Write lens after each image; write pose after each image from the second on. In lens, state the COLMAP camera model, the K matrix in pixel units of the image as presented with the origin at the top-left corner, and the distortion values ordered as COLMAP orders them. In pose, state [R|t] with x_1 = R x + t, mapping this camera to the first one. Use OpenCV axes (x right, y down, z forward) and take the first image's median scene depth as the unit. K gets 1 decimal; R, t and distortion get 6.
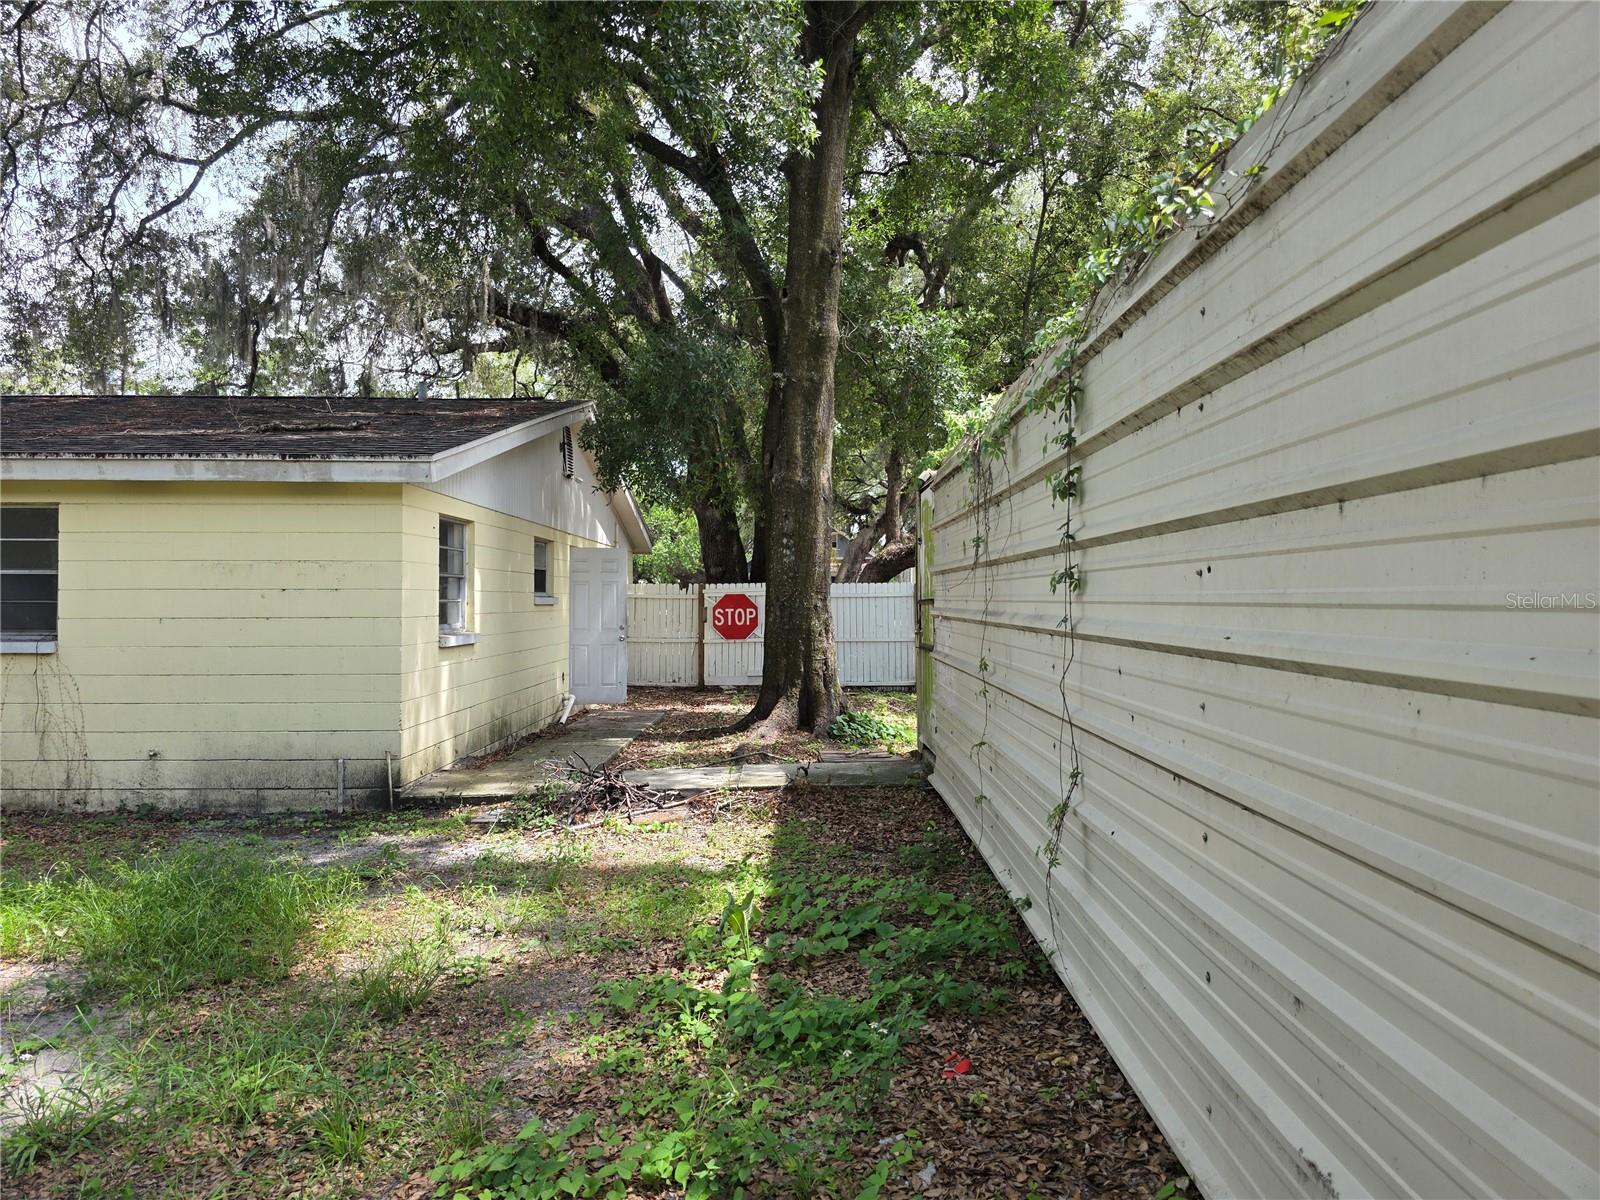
lens RADIAL K [[1072.5, 0, 794.9], [0, 1072.5, 582.8], [0, 0, 1]] dist [0.062417, -0.055241]
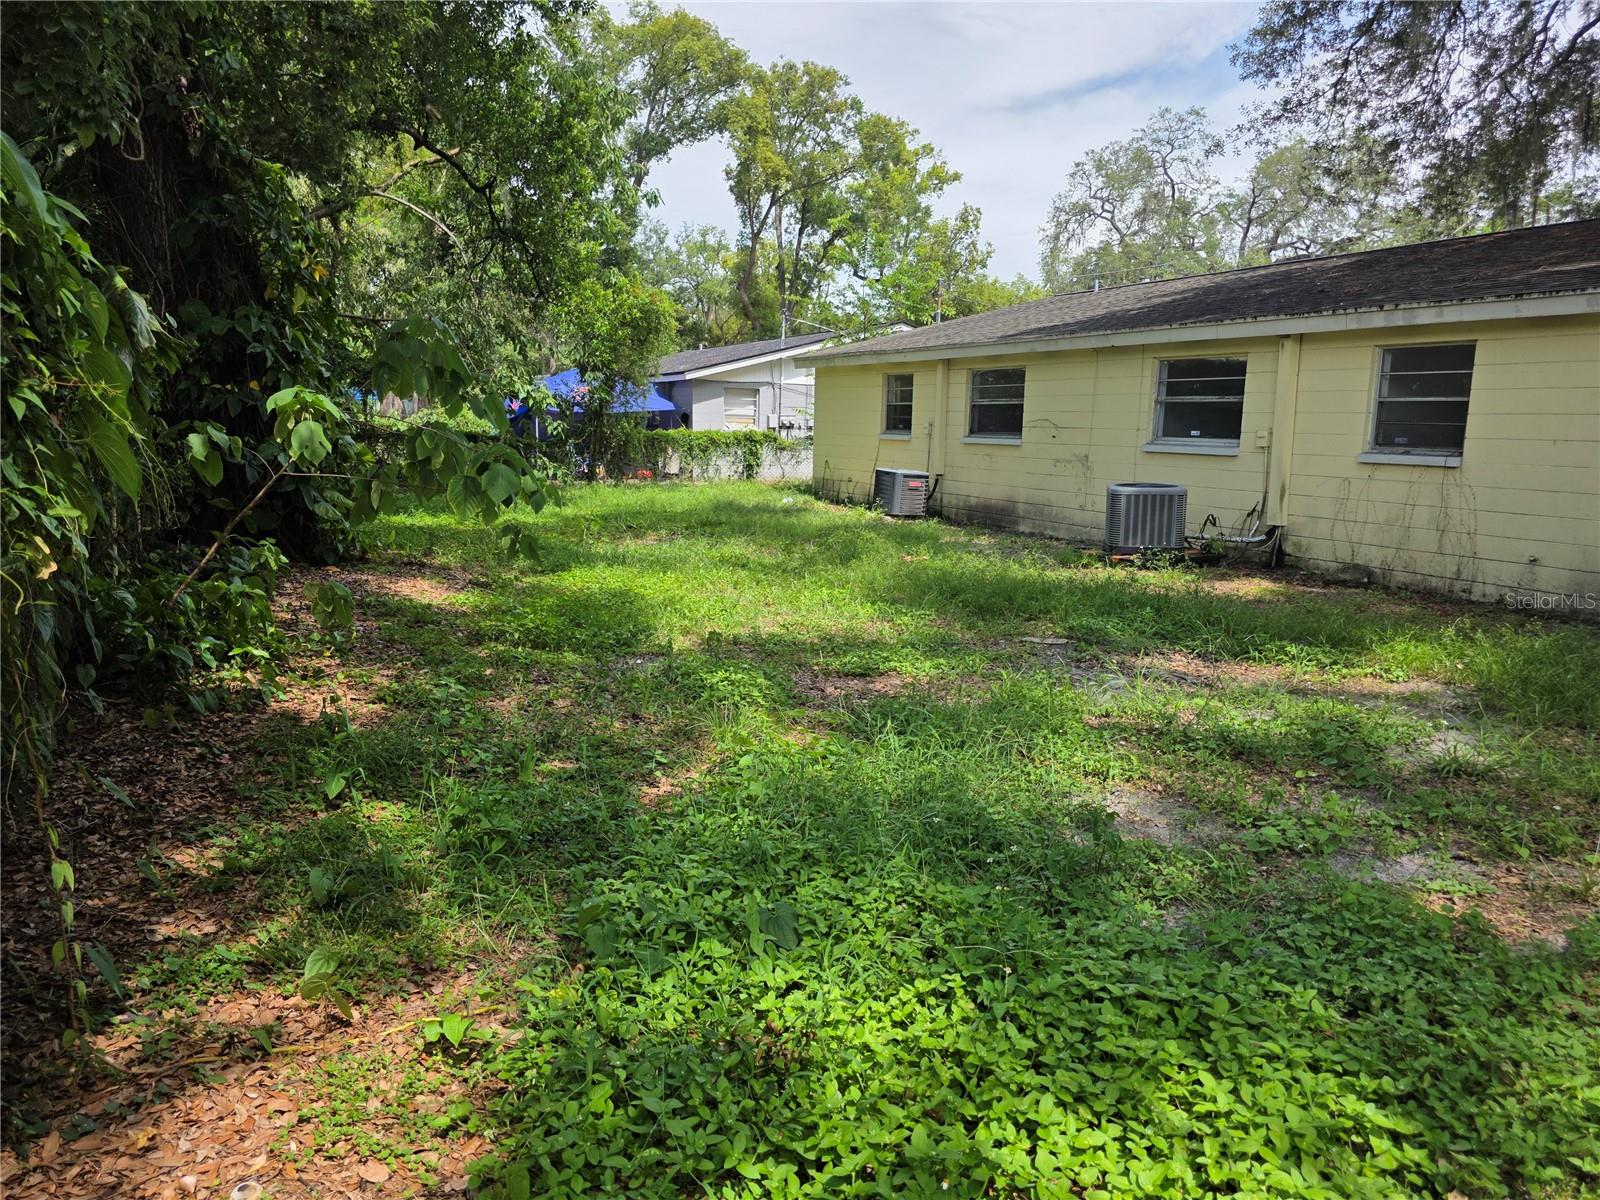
lens RADIAL K [[1072.5, 0, 794.9], [0, 1072.5, 582.8], [0, 0, 1]] dist [0.062417, -0.055241]
pose [[0.435567, 0.153617, -0.886952, 0.093166], [-0.015421, 0.986460, 0.163278, 0.005157], [0.900024, -0.057441, 0.432038, -0.194128]]
